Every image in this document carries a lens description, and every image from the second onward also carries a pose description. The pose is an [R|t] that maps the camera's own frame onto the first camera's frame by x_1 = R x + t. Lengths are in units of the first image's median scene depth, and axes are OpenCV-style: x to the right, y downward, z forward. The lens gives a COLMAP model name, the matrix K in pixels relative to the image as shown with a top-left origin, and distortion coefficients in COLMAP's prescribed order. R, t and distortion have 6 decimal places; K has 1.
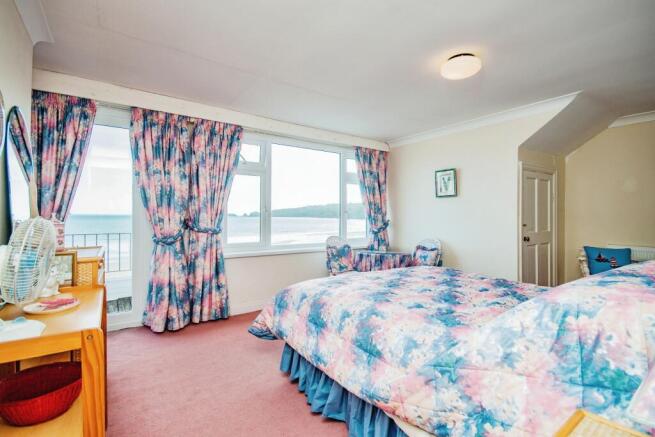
lens RADIAL K [[295.4, 0, 327.5], [0, 295.4, 218.5], [0, 0, 1]] dist [-0.000293, -0.000135]
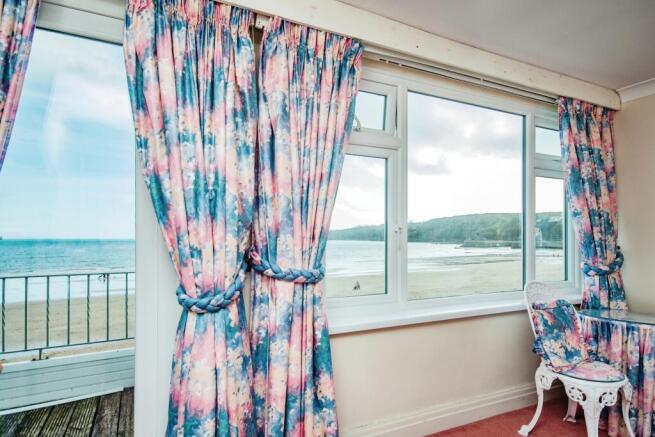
lens RADIAL K [[365.7, 0, 326.4], [0, 365.7, 242.2], [0, 0, 1]] dist [0.004374, 0.001234]
pose [[0.984235, -0.010314, -0.176565, -0.266531], [0.008863, 0.999920, -0.009000, -0.002599], [0.176644, 0.007293, 0.984248, 0.481344]]
